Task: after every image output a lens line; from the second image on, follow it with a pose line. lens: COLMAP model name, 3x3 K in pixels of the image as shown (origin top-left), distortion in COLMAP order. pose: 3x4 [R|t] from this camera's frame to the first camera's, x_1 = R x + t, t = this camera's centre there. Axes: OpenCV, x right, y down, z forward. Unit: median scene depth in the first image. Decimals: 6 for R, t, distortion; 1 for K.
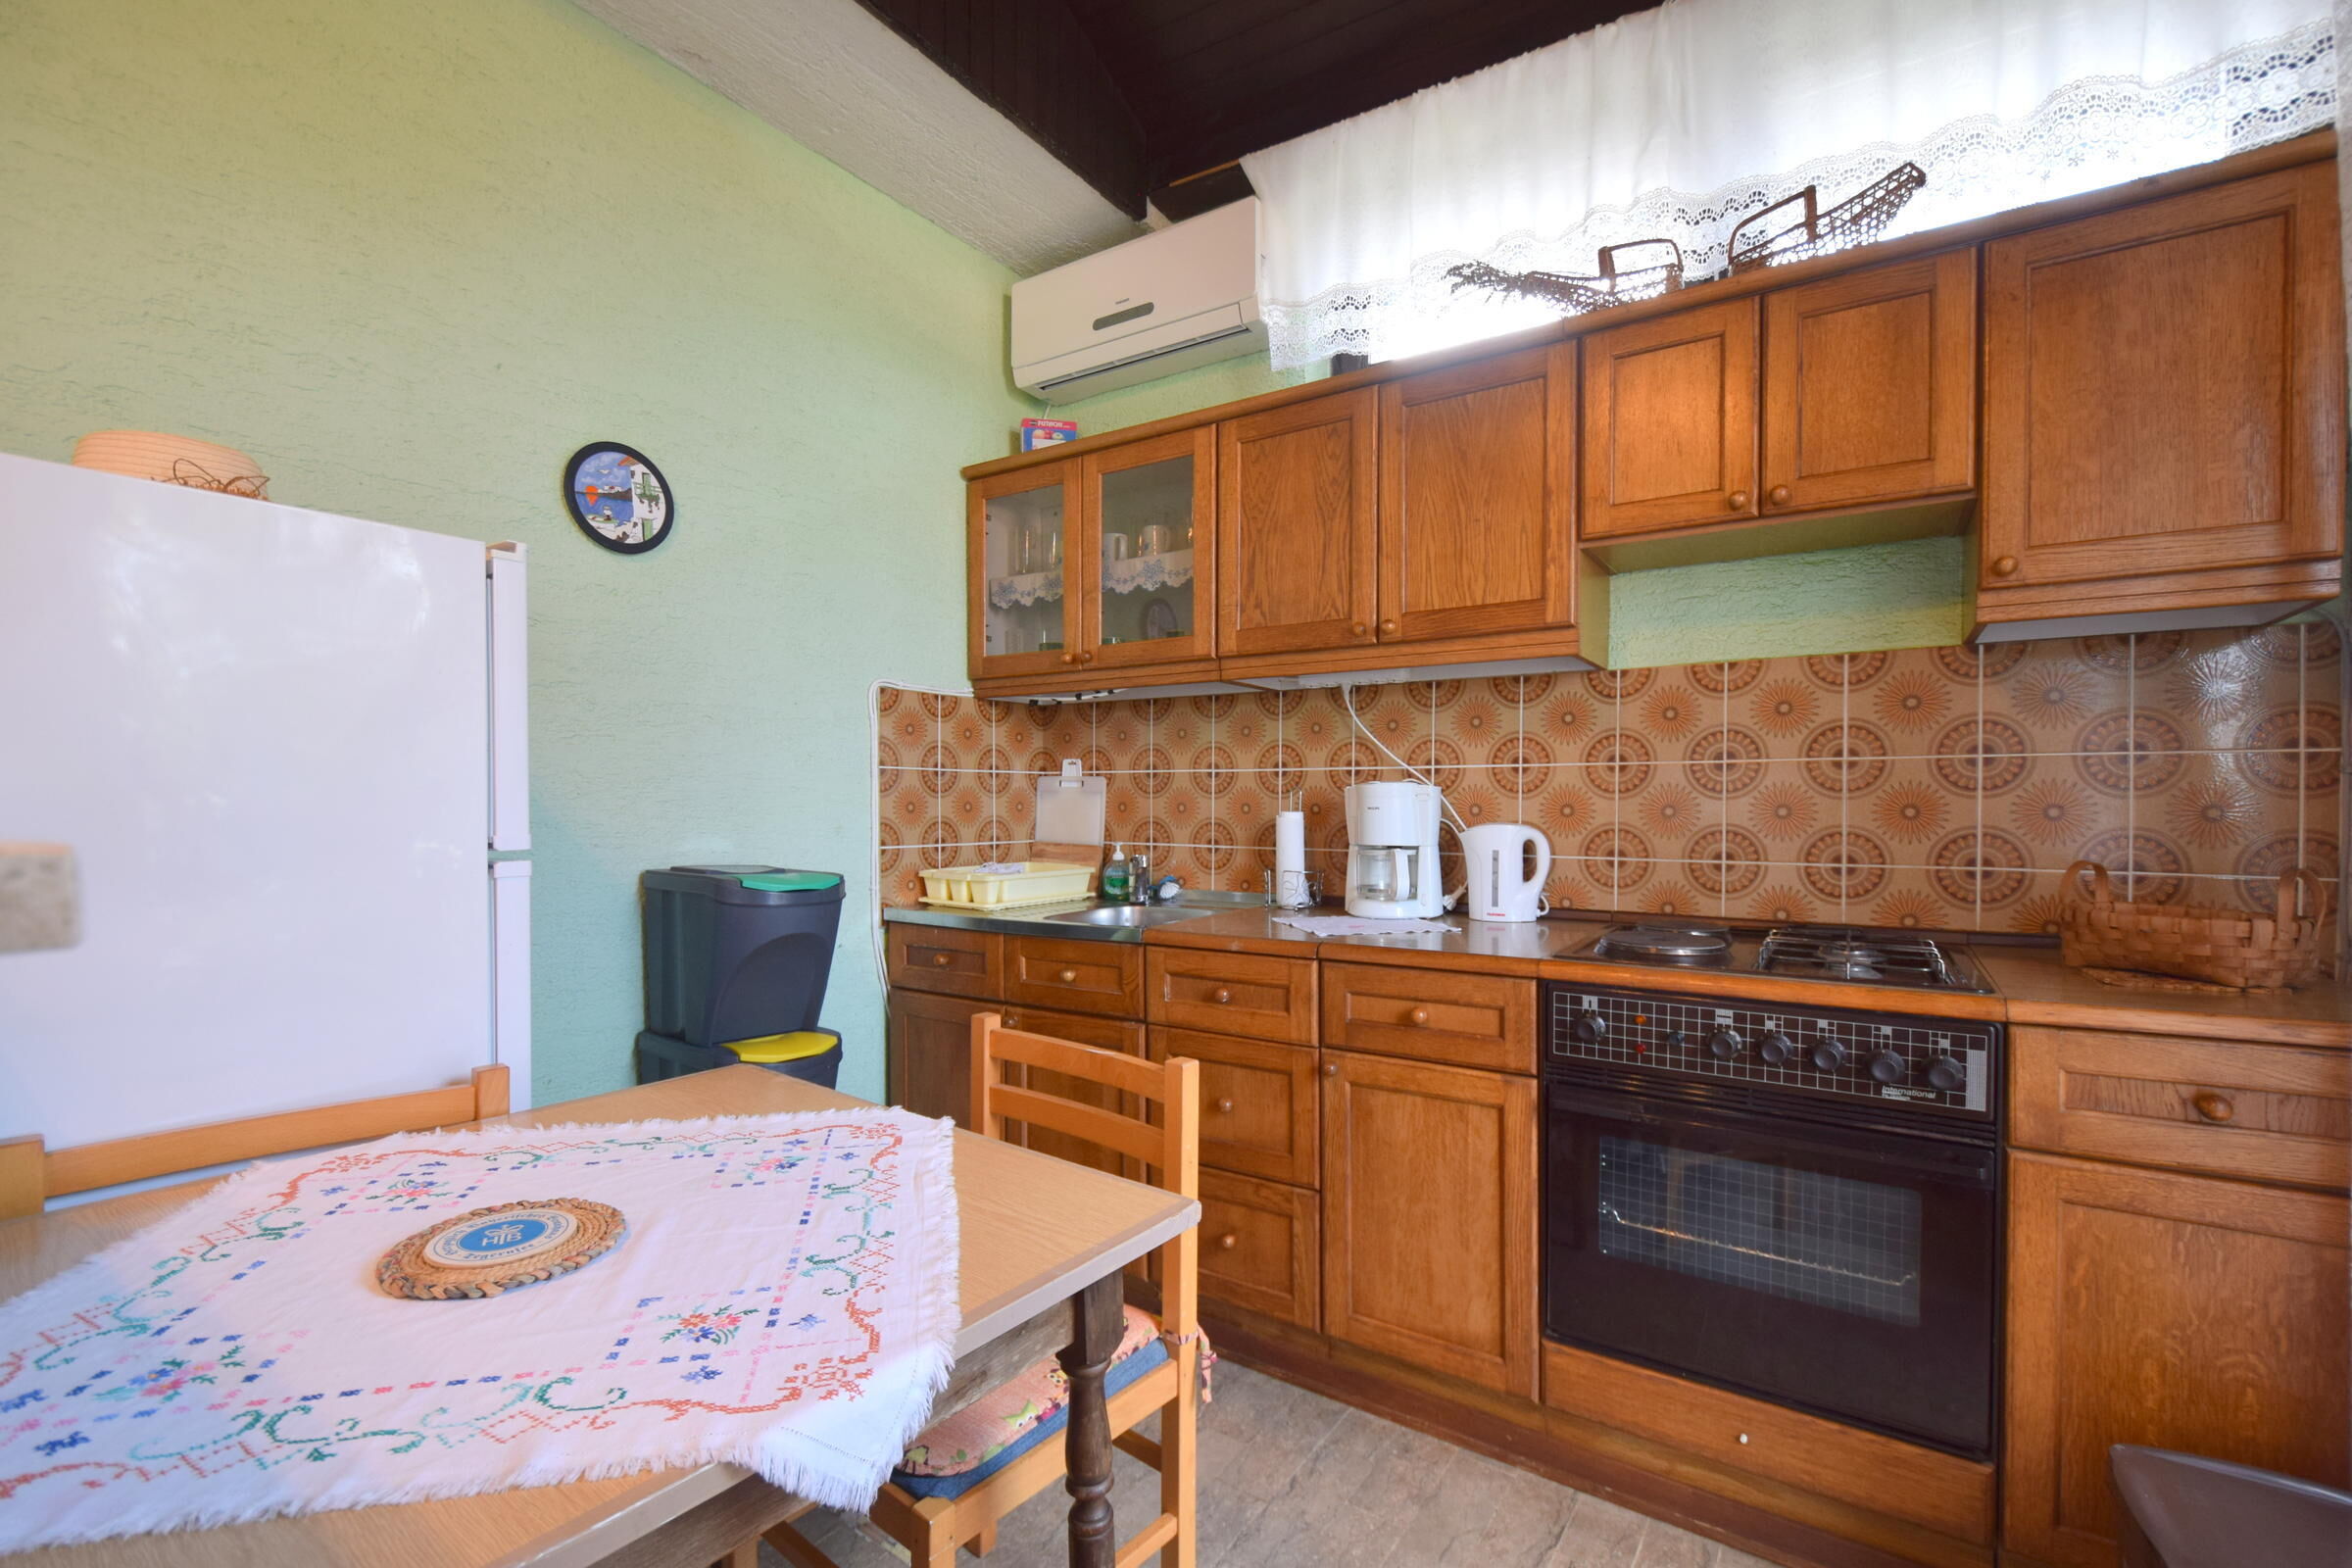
lens RADIAL K [[1049.9, 0, 1125.2], [0, 1049.9, 818.5], [0, 0, 1]] dist [-0.004289, -0.001145]
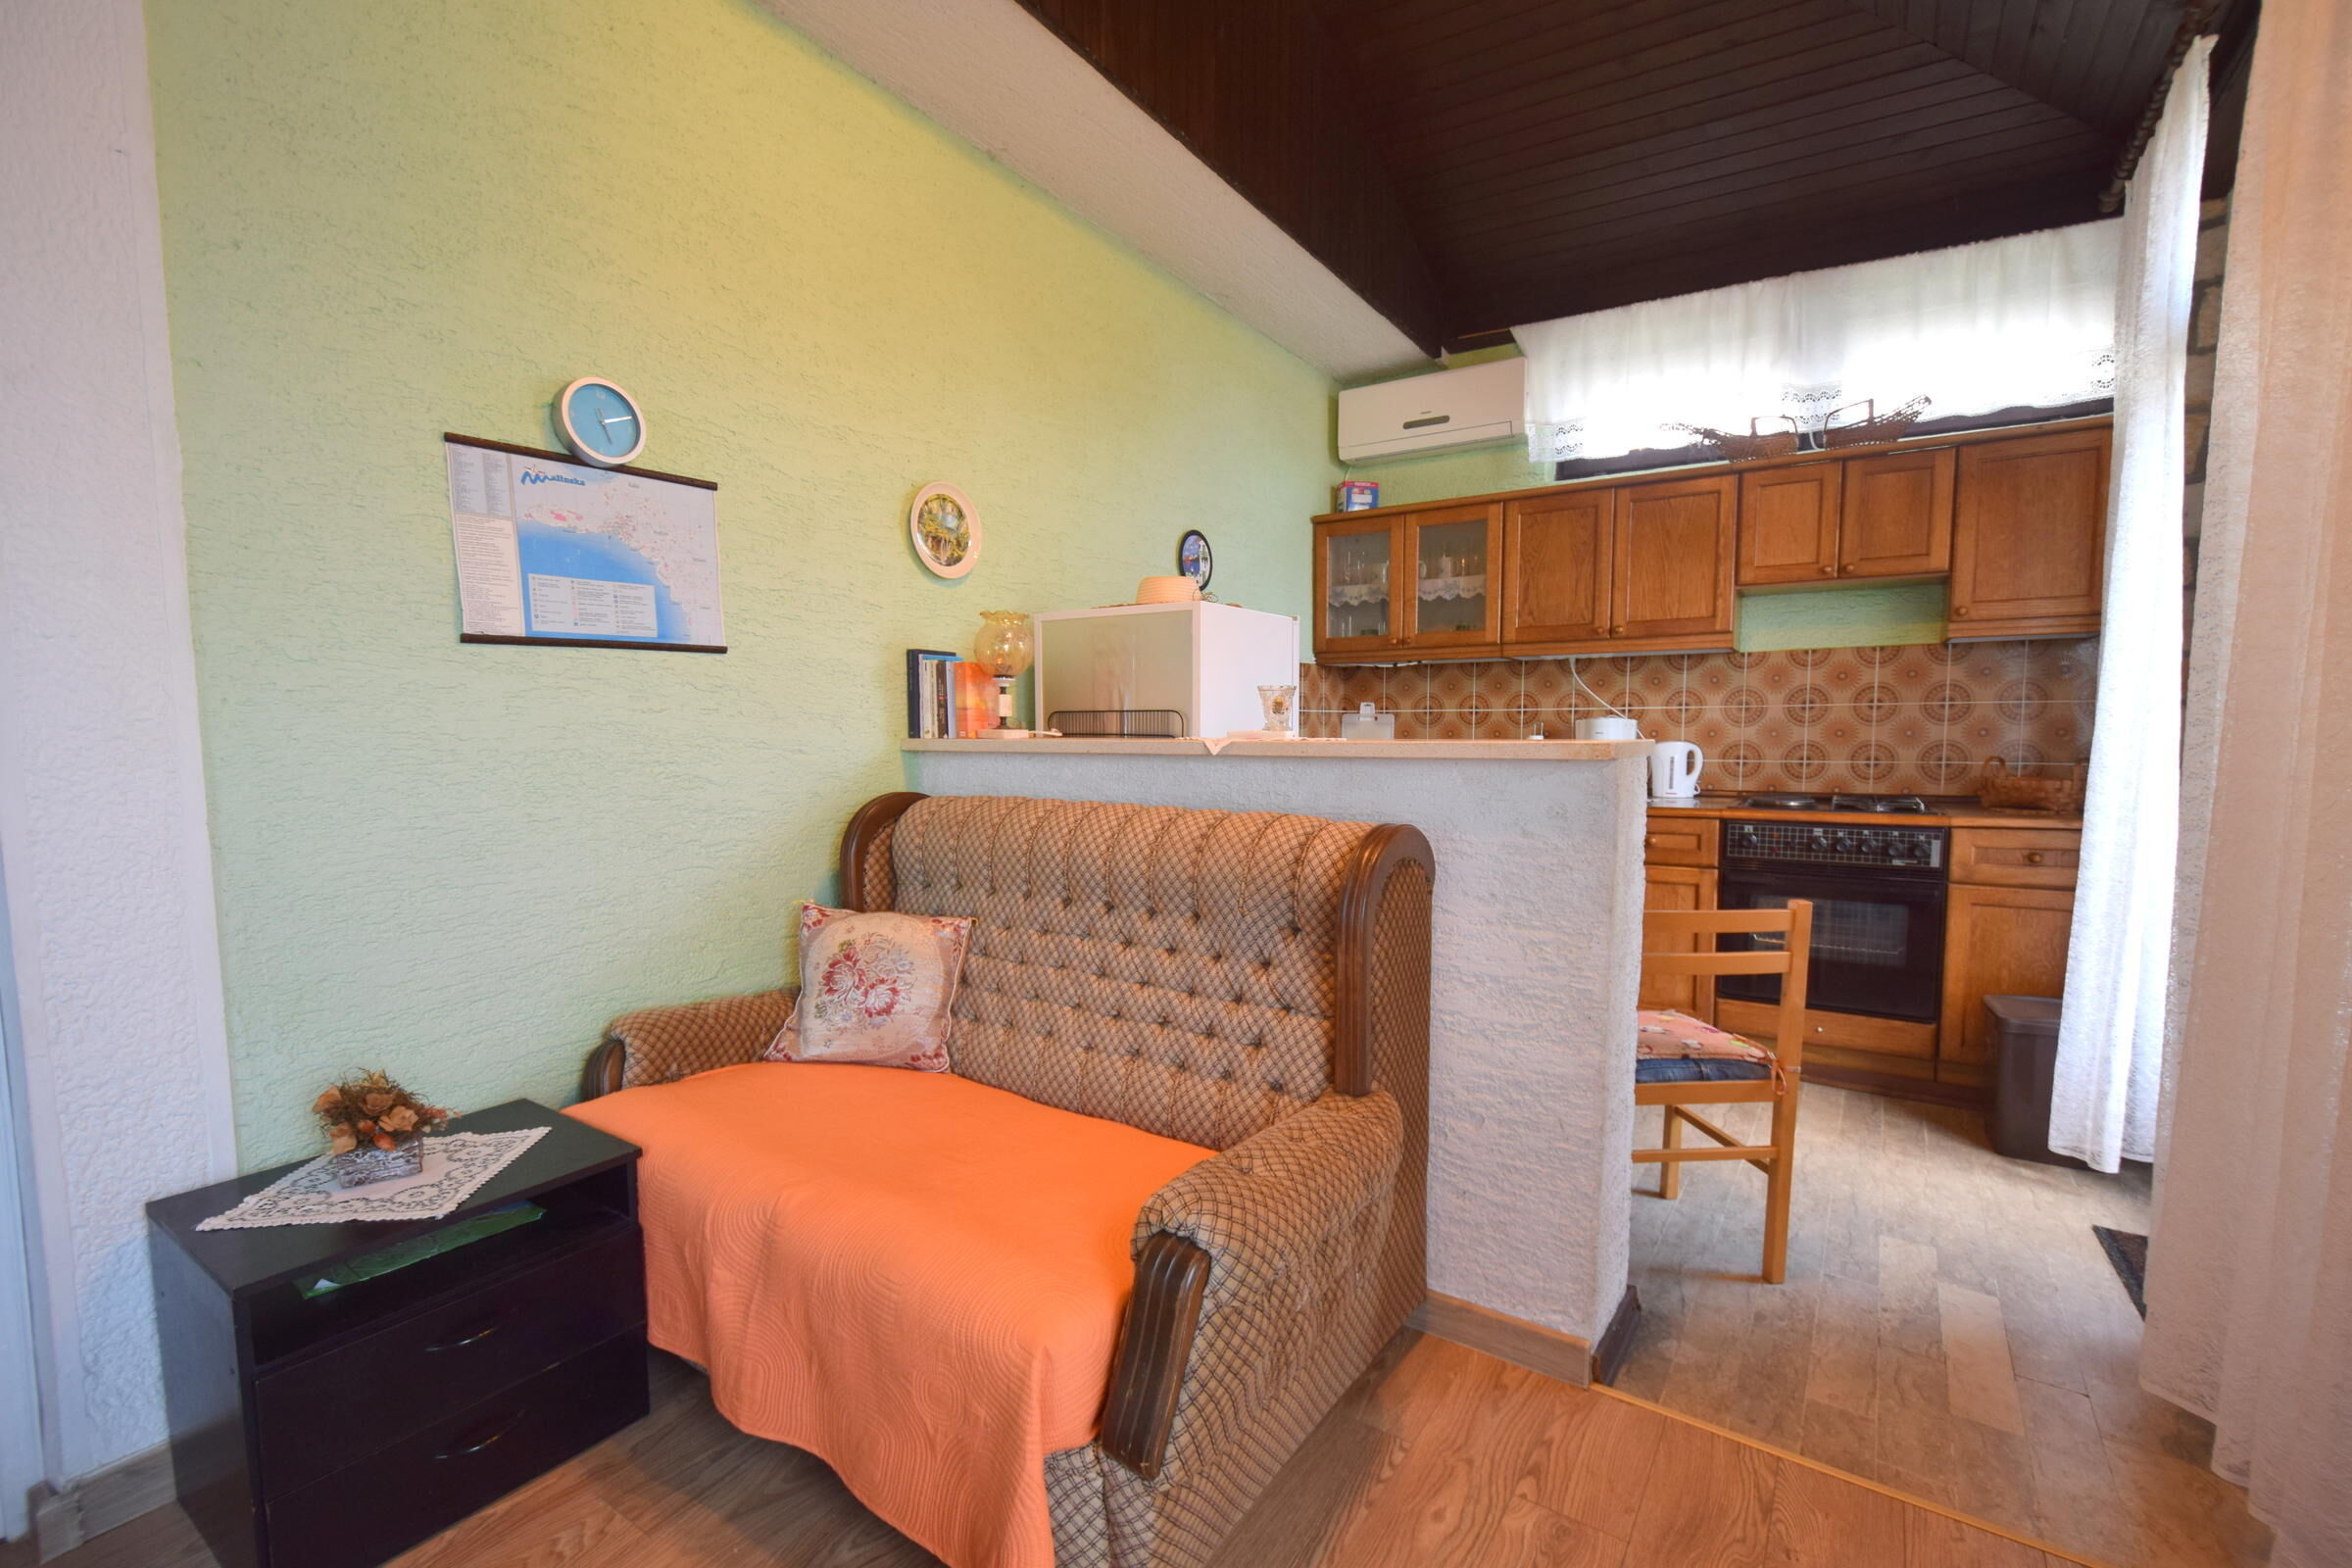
lens RADIAL K [[1049.9, 0, 1125.2], [0, 1049.9, 818.5], [0, 0, 1]] dist [-0.004289, -0.001145]
pose [[0.999917, -0.008868, 0.009374, -0.618672], [0.008199, 0.997574, 0.069133, 0.005357], [-0.009964, -0.069050, 0.997563, -0.797022]]
